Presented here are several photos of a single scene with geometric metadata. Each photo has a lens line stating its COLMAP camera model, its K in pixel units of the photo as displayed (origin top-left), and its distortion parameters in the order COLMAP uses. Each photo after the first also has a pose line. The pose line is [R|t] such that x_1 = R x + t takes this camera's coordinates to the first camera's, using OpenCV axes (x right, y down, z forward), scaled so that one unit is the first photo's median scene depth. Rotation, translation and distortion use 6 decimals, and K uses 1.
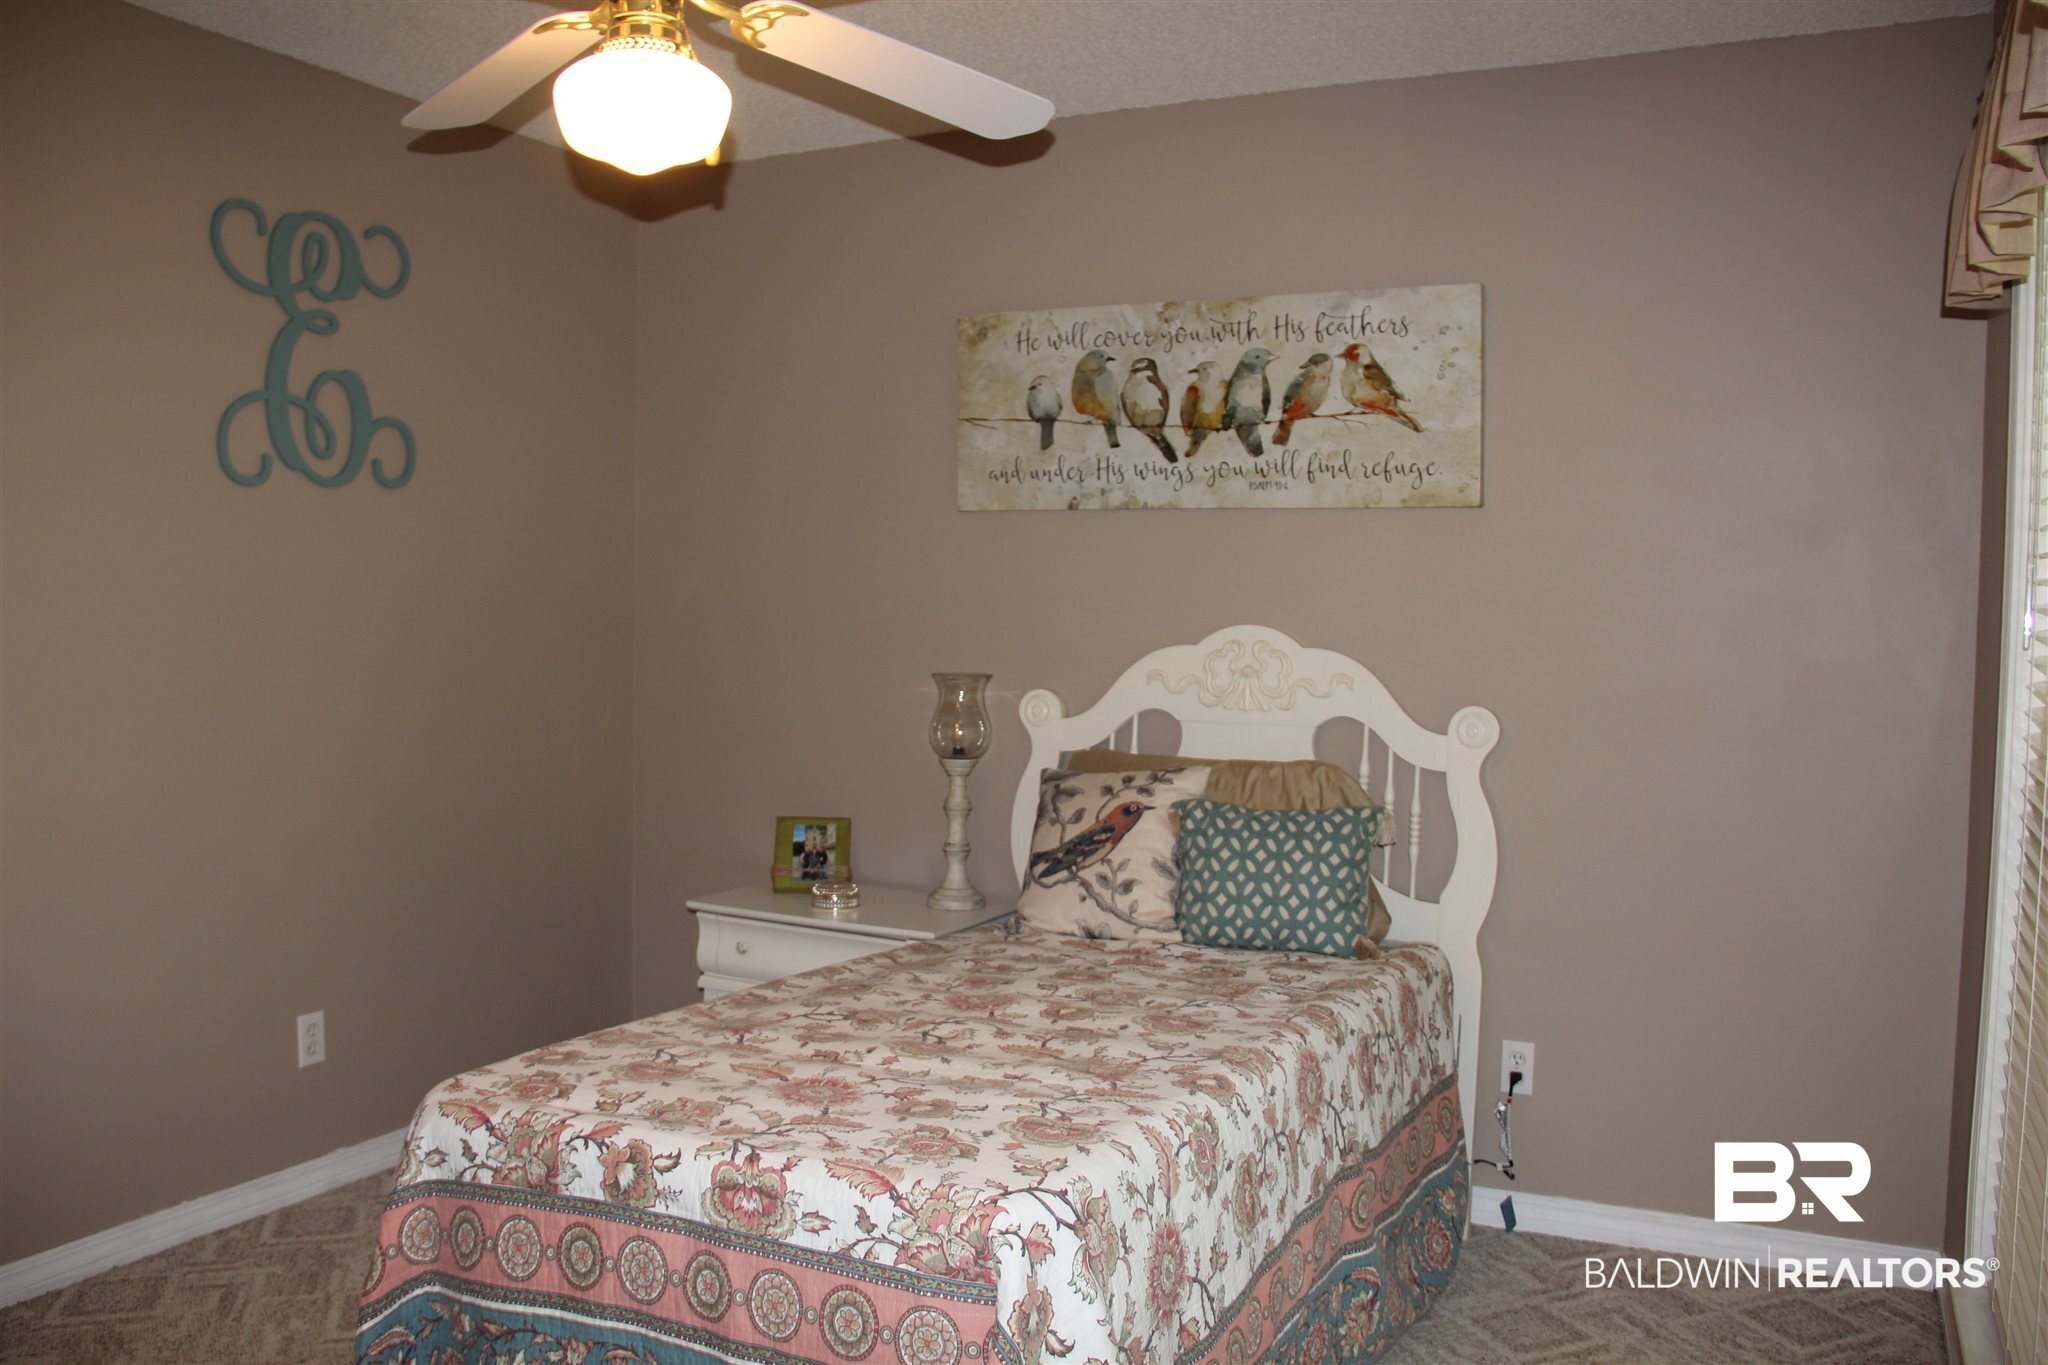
lens RADIAL K [[1655.8, 0, 1024.0], [0, 1655.8, 682.5], [0, 0, 1]] dist [-0.181206, 0.117066]
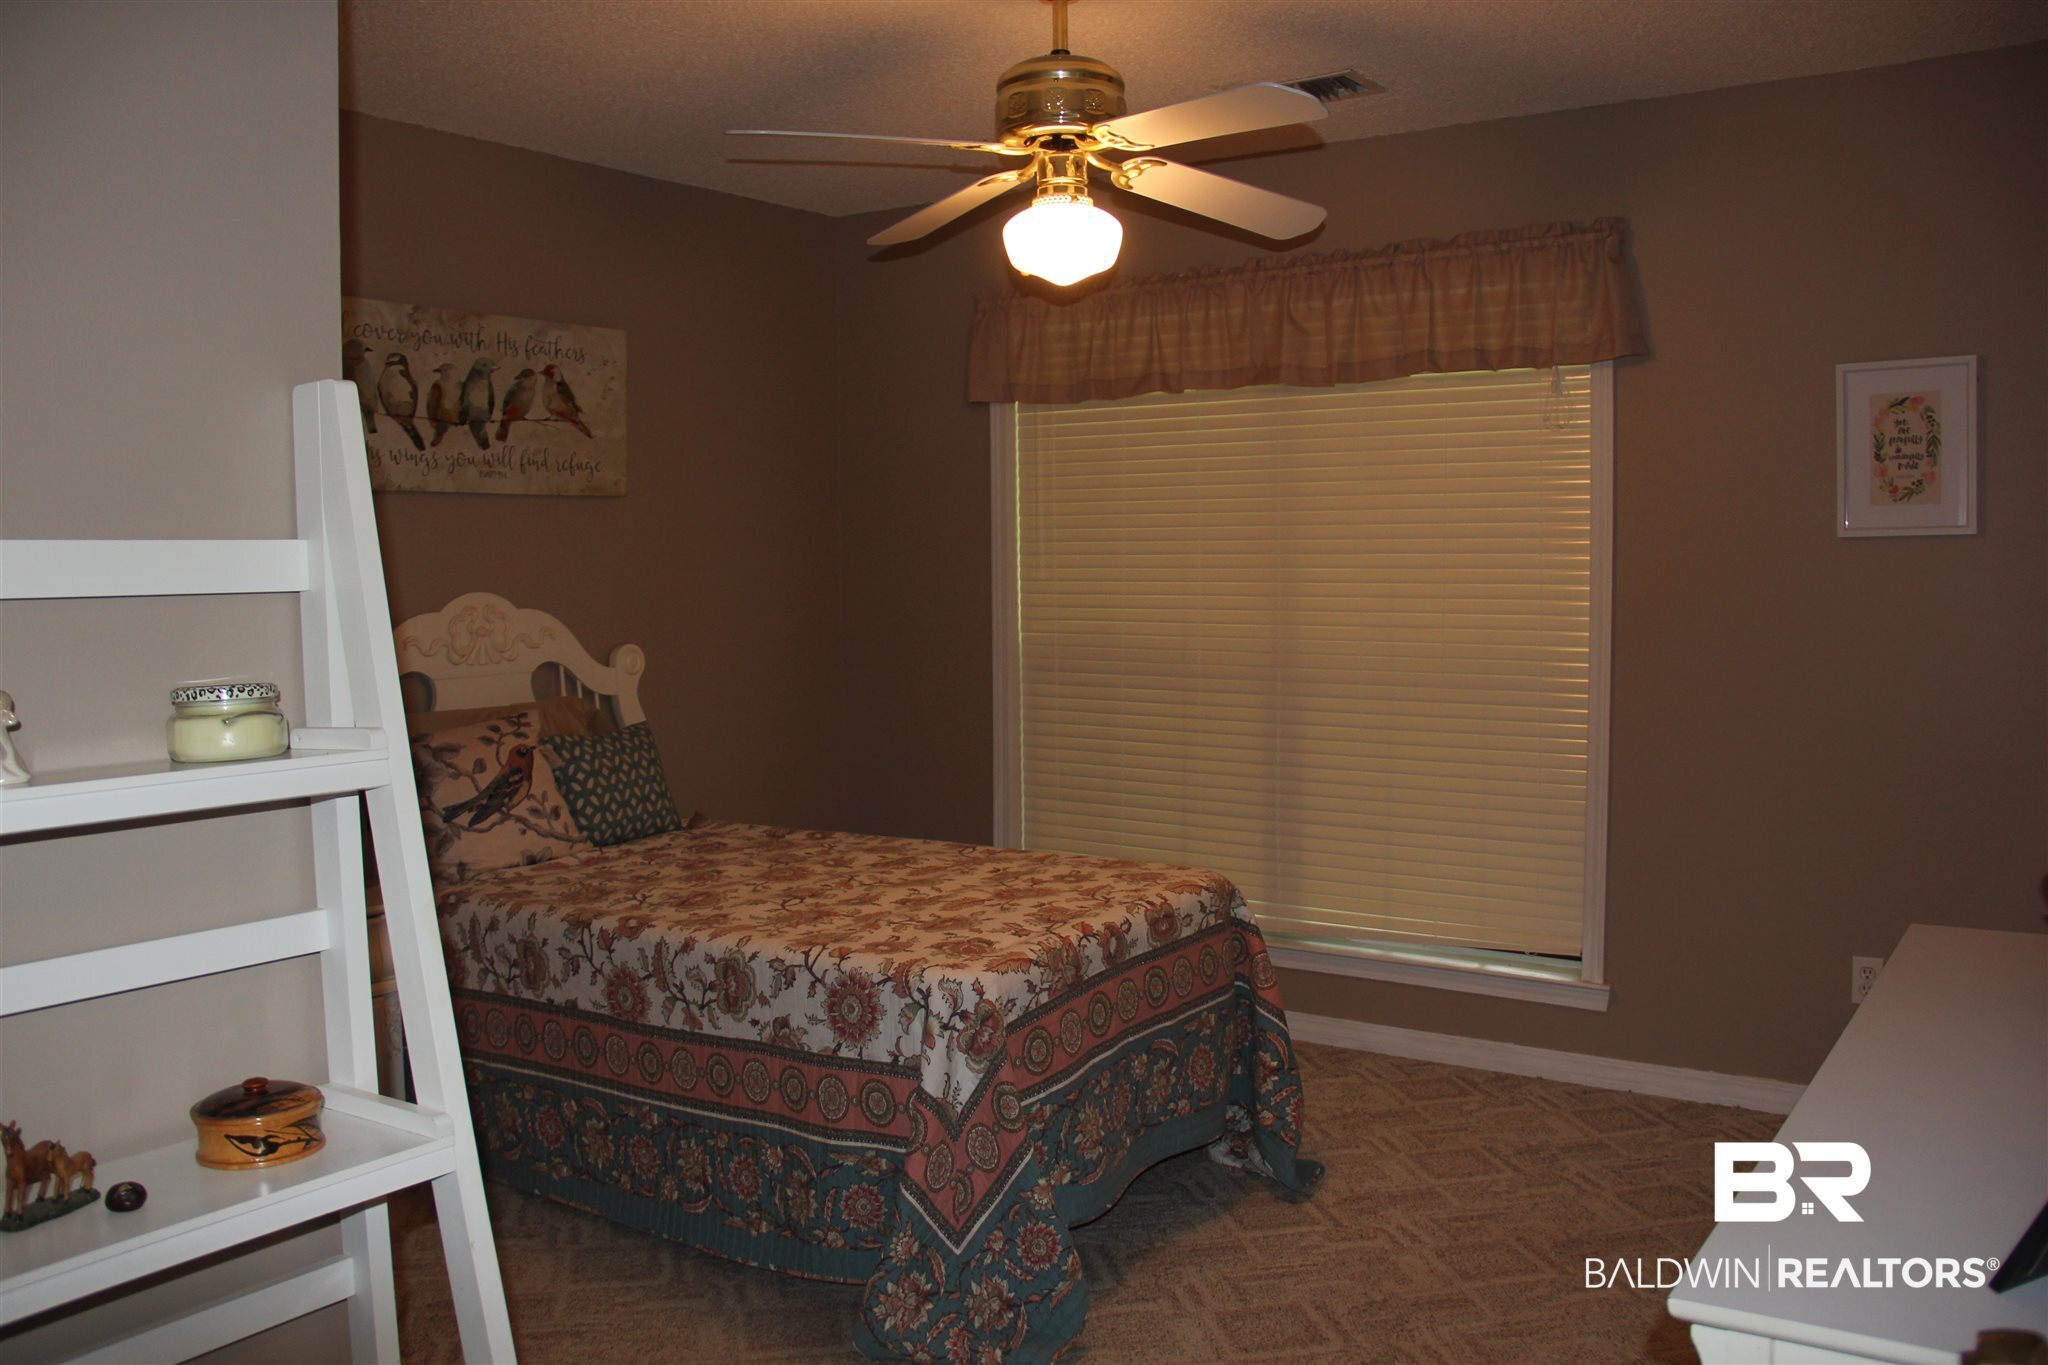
lens RADIAL K [[1655.8, 0, 1024.0], [0, 1655.8, 682.5], [0, 0, 1]] dist [-0.181206, 0.117066]
pose [[0.148166, -0.090357, 0.984826, -0.976923], [0.057901, 0.994902, 0.082570, -0.044888], [-0.987266, 0.044788, 0.152642, 0.451680]]
